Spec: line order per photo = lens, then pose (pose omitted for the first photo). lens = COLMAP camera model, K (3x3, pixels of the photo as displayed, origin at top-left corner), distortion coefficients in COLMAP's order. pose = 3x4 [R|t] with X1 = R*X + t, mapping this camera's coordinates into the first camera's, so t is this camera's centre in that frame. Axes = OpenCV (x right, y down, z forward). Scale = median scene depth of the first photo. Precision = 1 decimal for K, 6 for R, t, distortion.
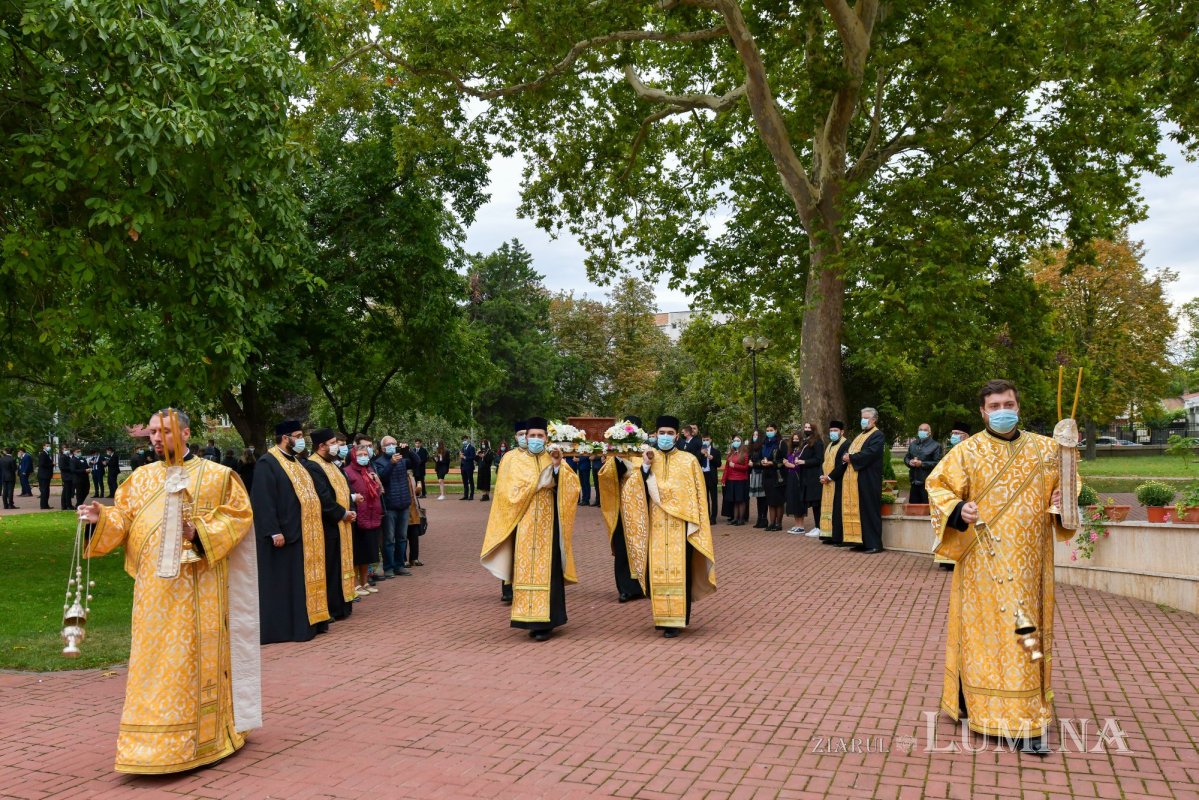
lens RADIAL K [[995.1, 0, 599.5], [0, 995.1, 400.0], [0, 0, 1]] dist [-0.002306, -0.003084]
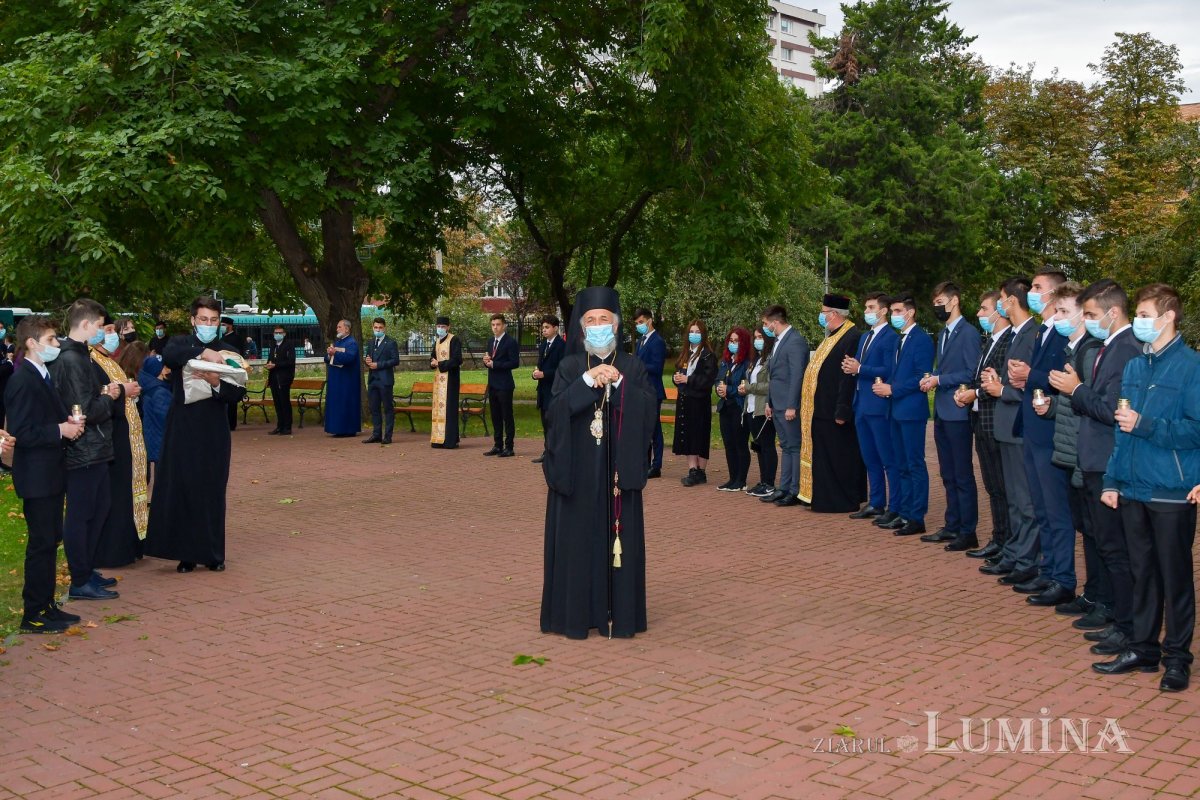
lens RADIAL K [[1379.4, 0, 600.0], [0, 1379.4, 400.0], [0, 0, 1]] dist [-0.017408, -0.021997]
pose [[0.942917, 0.023859, -0.332172, 0.008456], [0.009264, 0.995165, 0.097777, 0.005699], [0.332899, -0.095272, 0.938137, 0.144405]]
